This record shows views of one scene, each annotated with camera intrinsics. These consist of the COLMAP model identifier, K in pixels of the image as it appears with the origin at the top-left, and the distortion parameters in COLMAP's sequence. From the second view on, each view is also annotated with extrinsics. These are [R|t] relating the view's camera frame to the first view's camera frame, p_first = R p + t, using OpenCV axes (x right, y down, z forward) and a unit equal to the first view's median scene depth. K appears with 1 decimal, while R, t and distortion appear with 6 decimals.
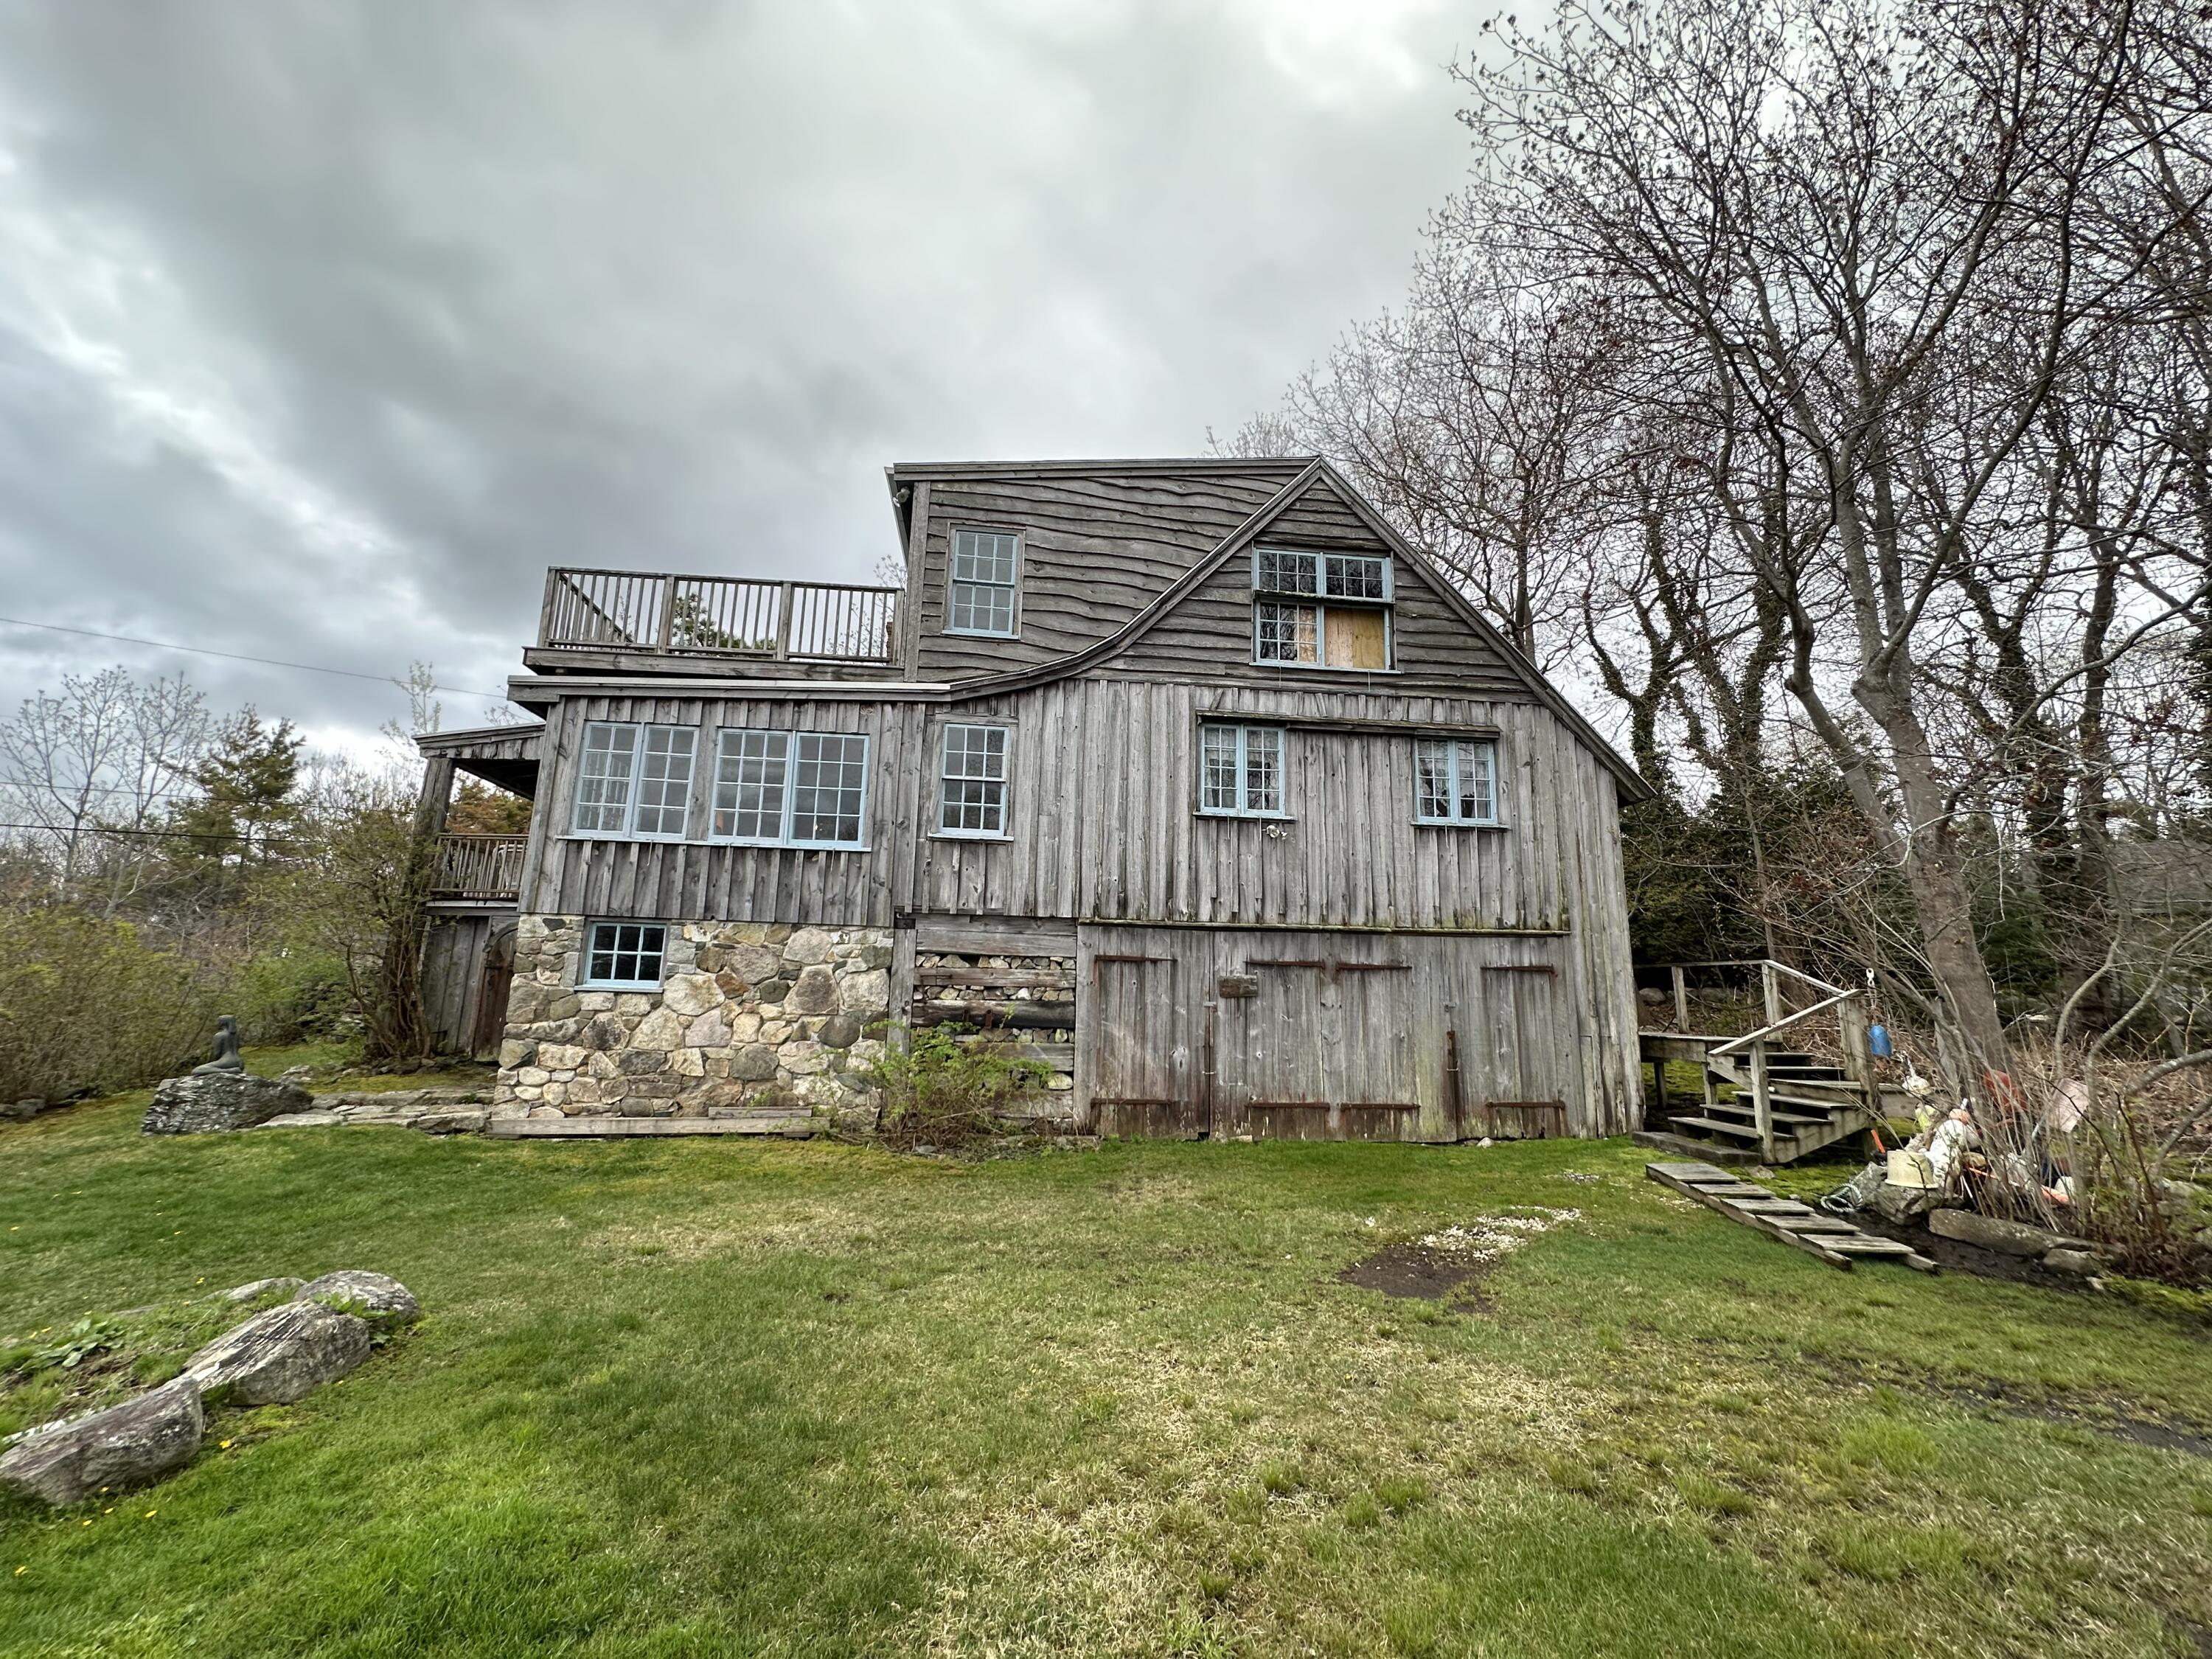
lens RADIAL K [[882.0, 0, 1108.4], [0, 882.0, 831.7], [0, 0, 1]] dist [-0.000724, 0.000274]
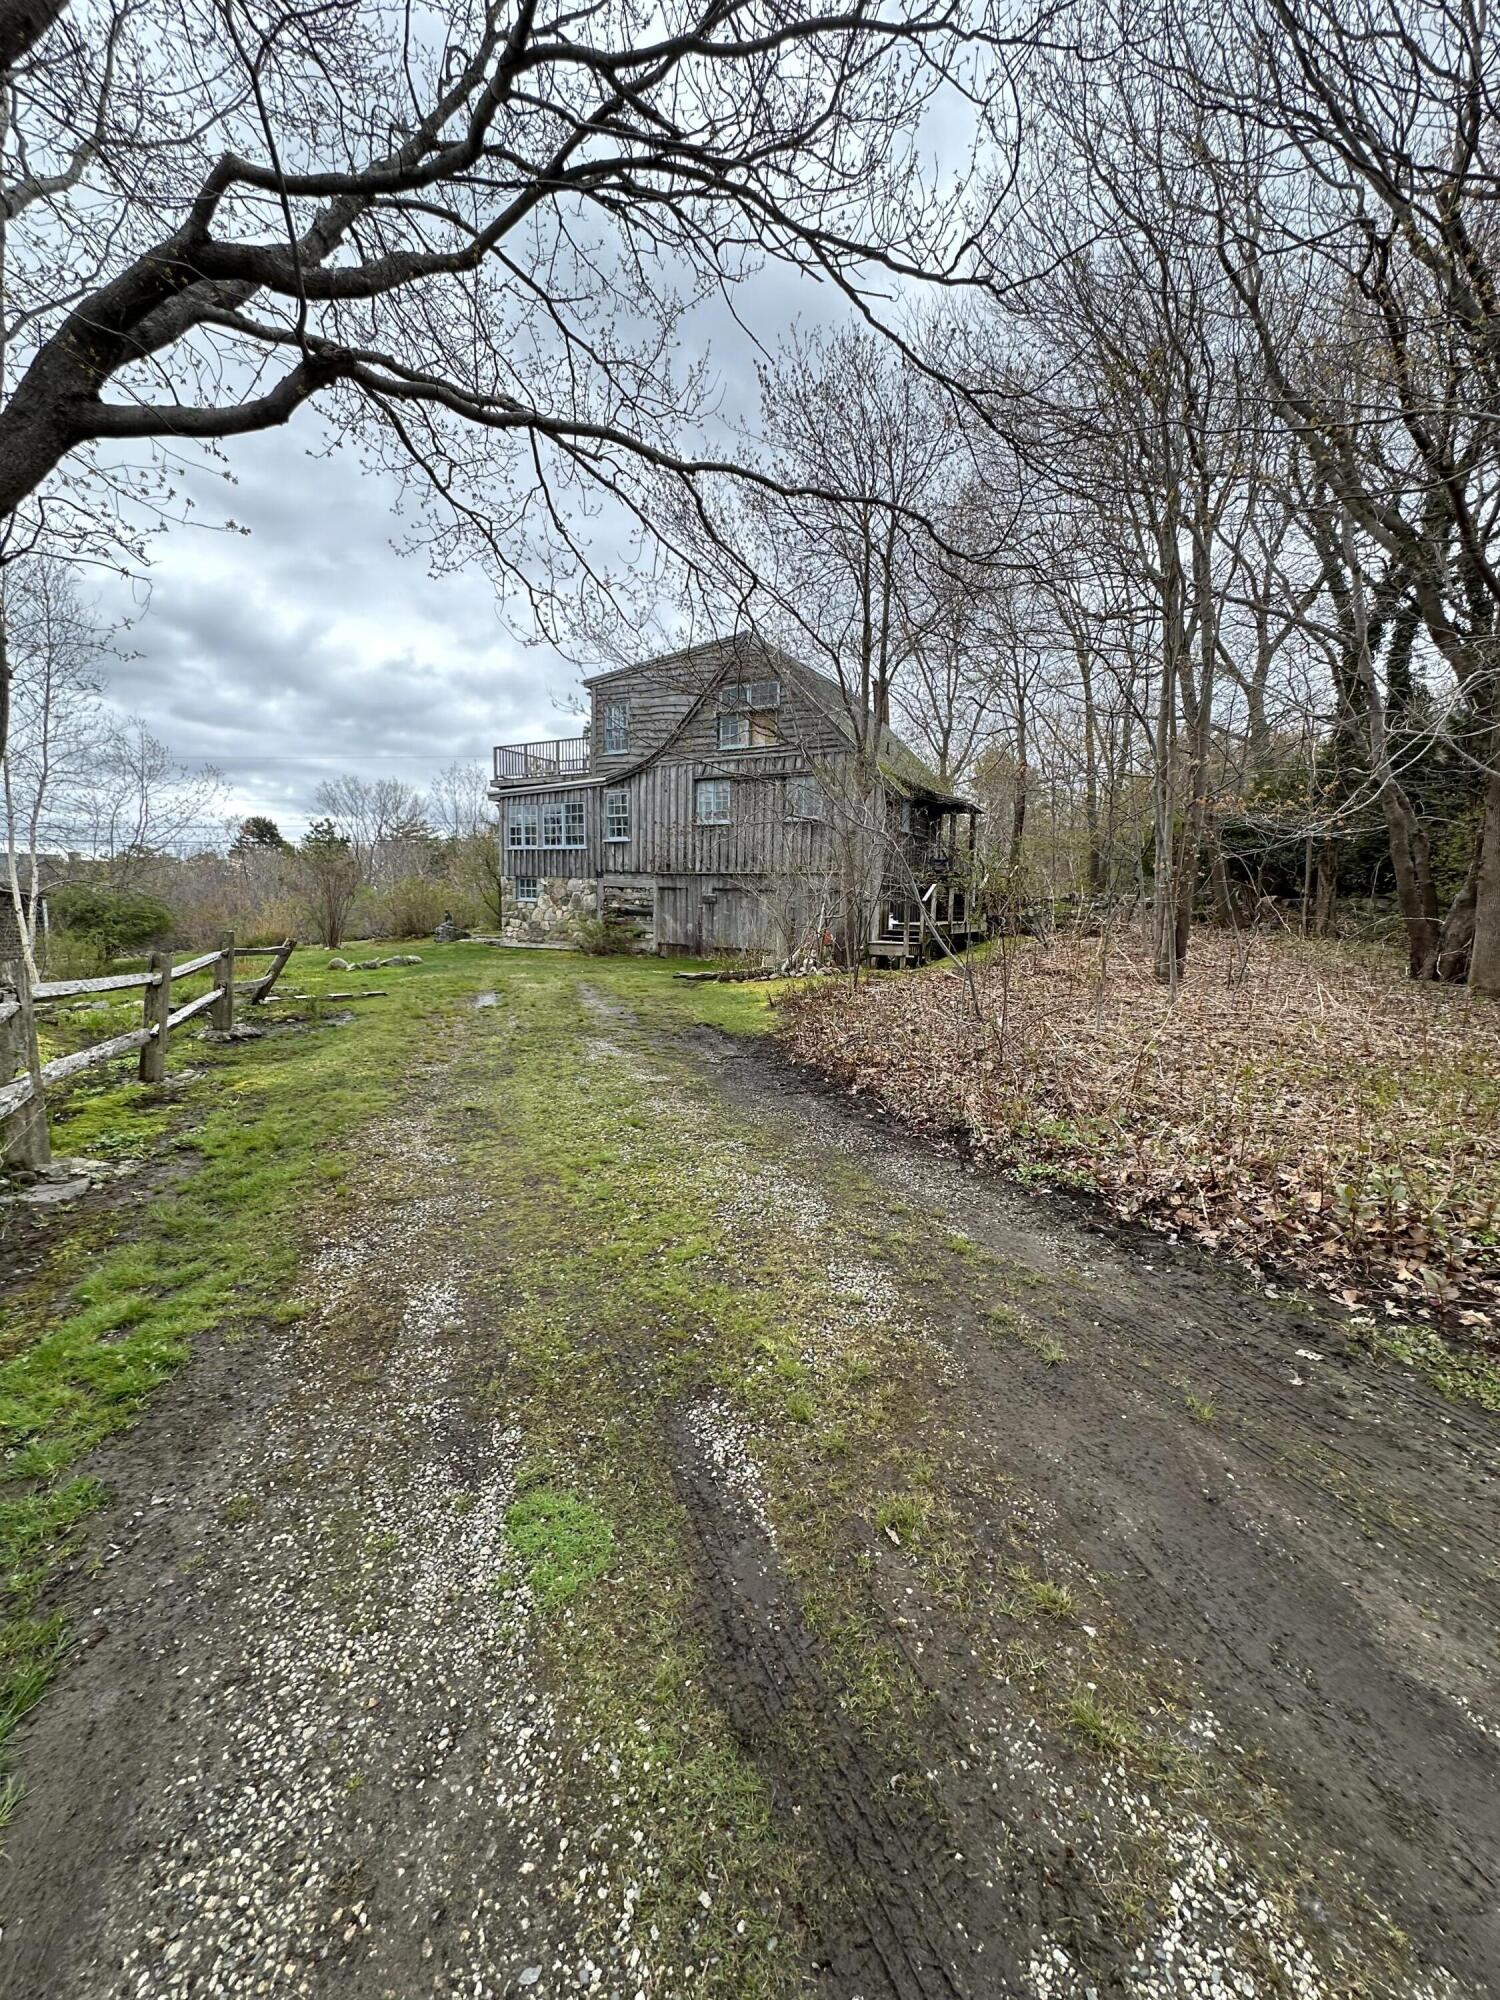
lens RADIAL K [[797.5, 0, 748.1], [0, 797.5, 999.1], [0, 0, 1]] dist [-0.000724, 0.000274]
pose [[0.811214, 0.068265, -0.580751, 1.505453], [0.105491, 0.959782, 0.260172, -0.112851], [0.575156, -0.272320, 0.771387, -0.668141]]
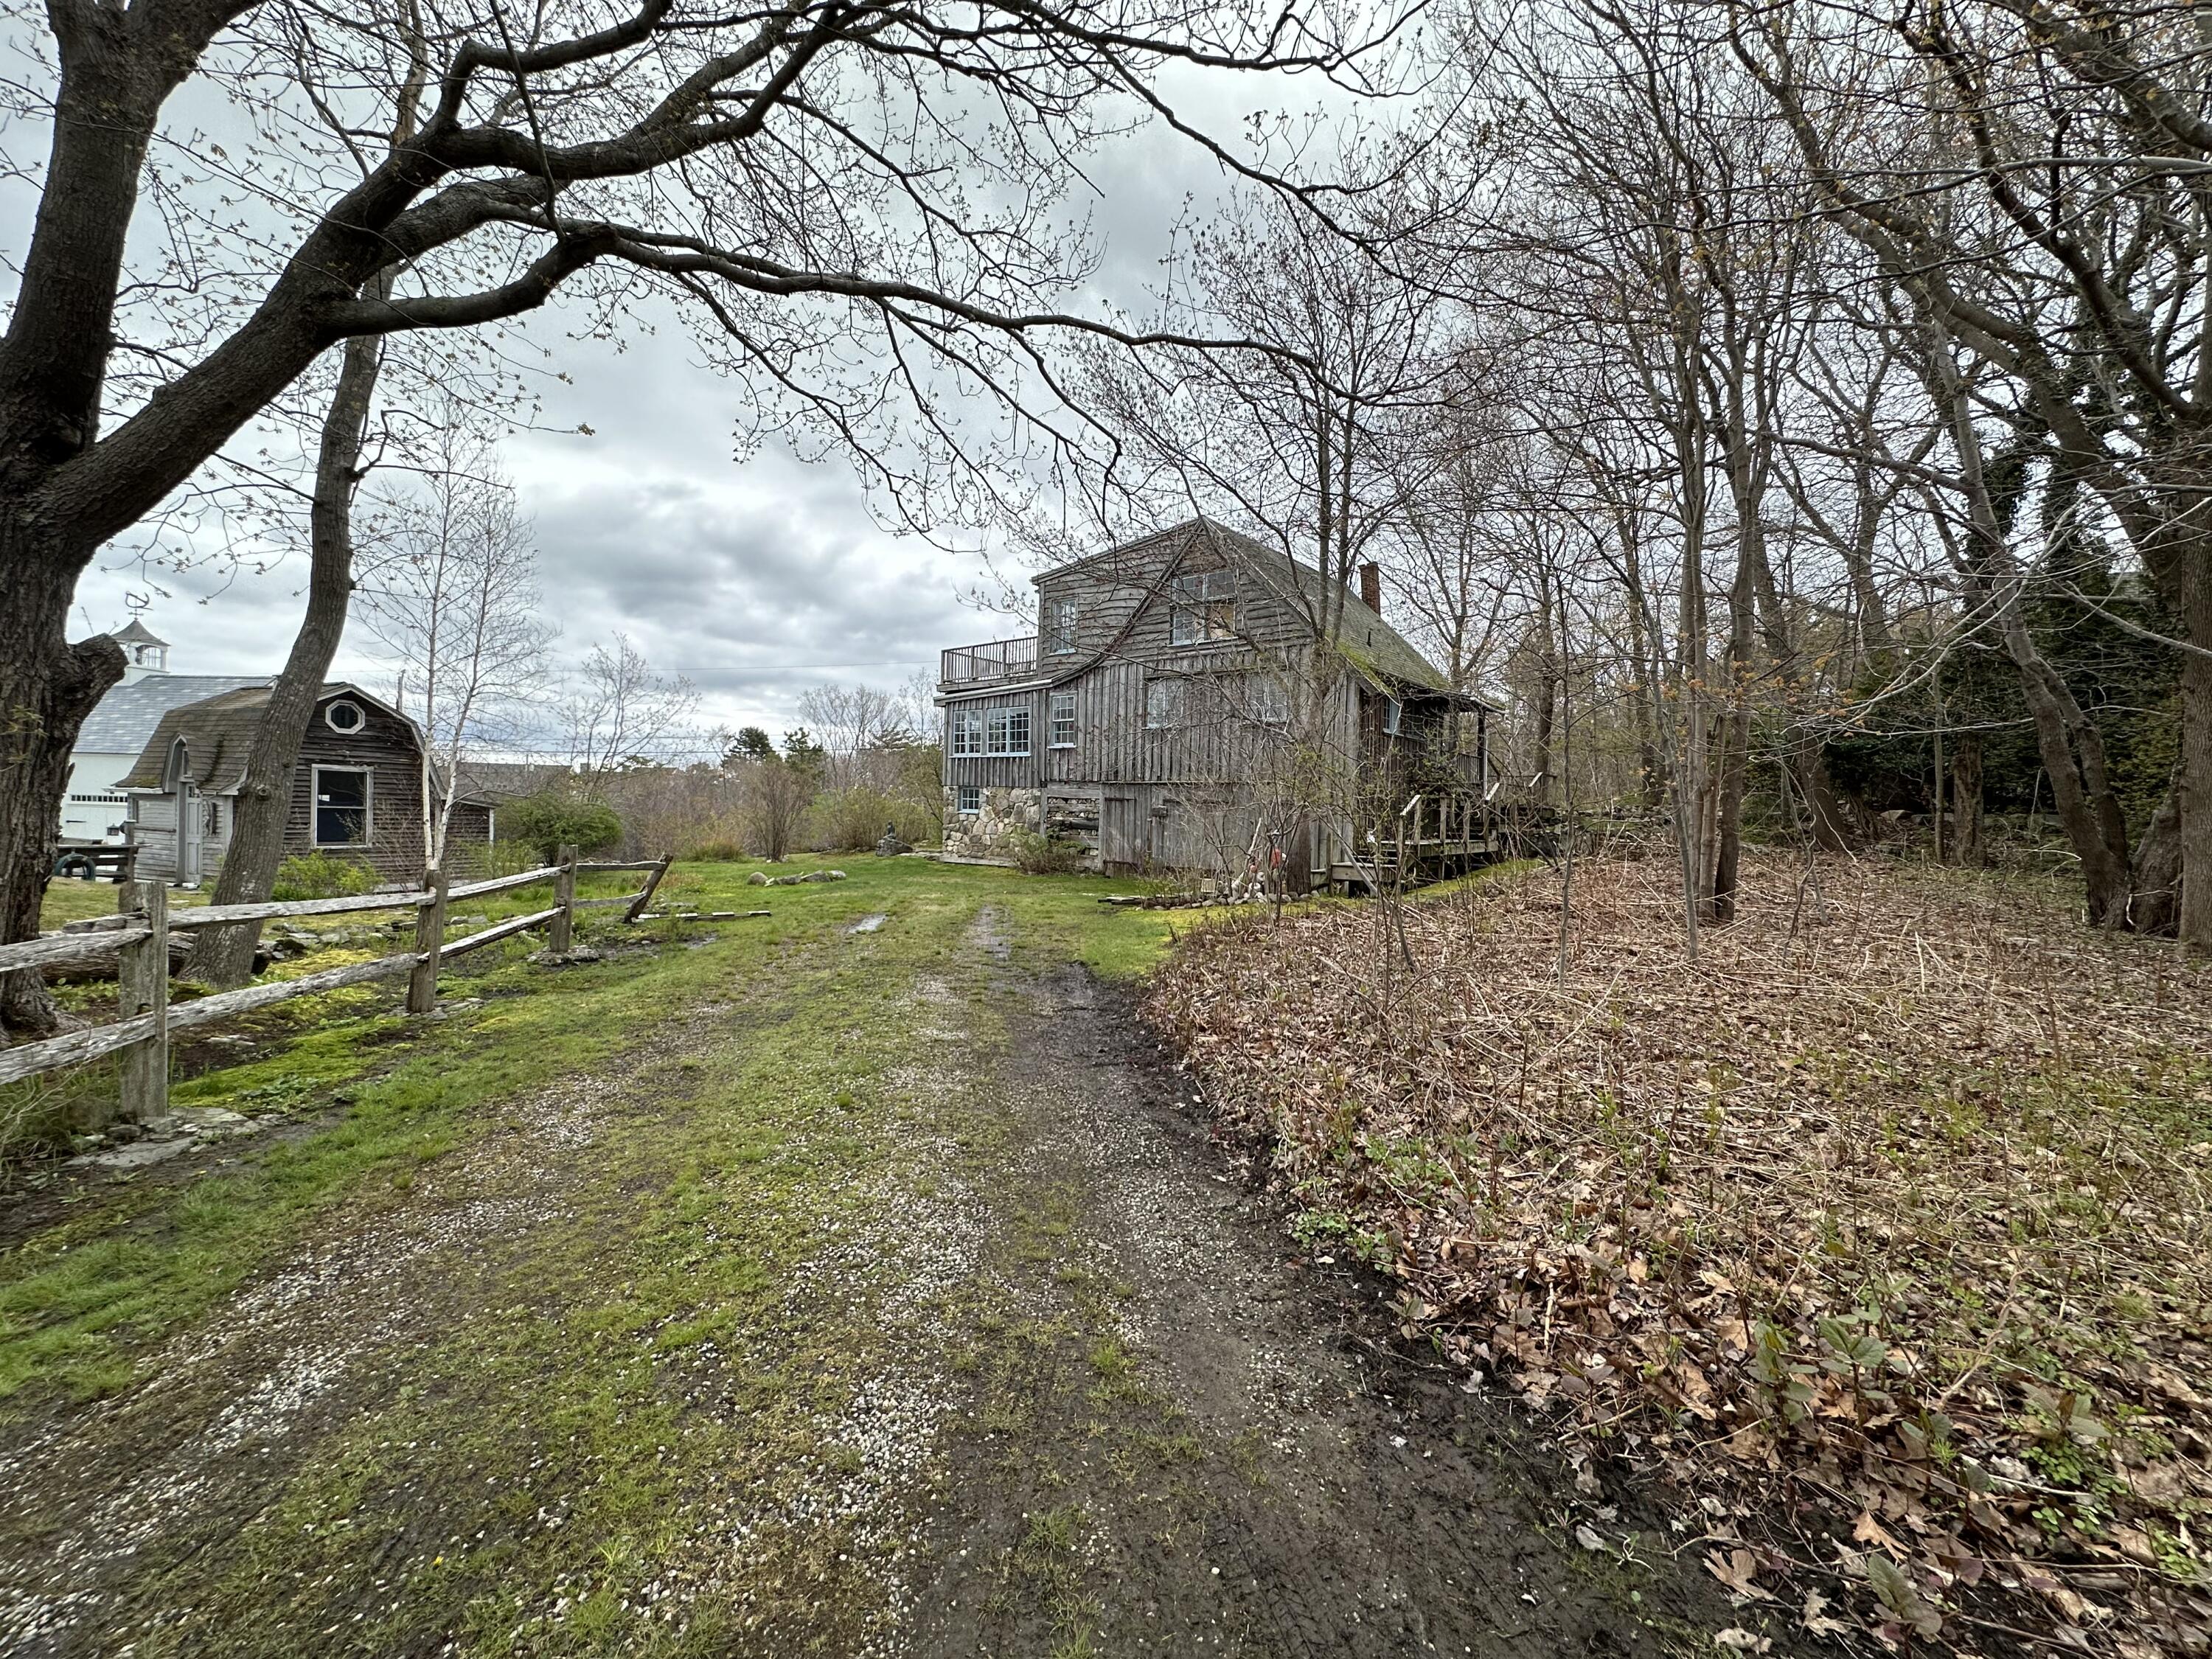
lens RADIAL K [[882.0, 0, 1103.5], [0, 882.0, 826.5], [0, 0, 1]] dist [-0.000724, 0.000274]
pose [[0.697935, 0.011337, -0.716072, 1.556760], [0.124181, 0.982813, 0.136596, -0.090746], [0.705313, -0.184257, 0.684531, -0.525451]]
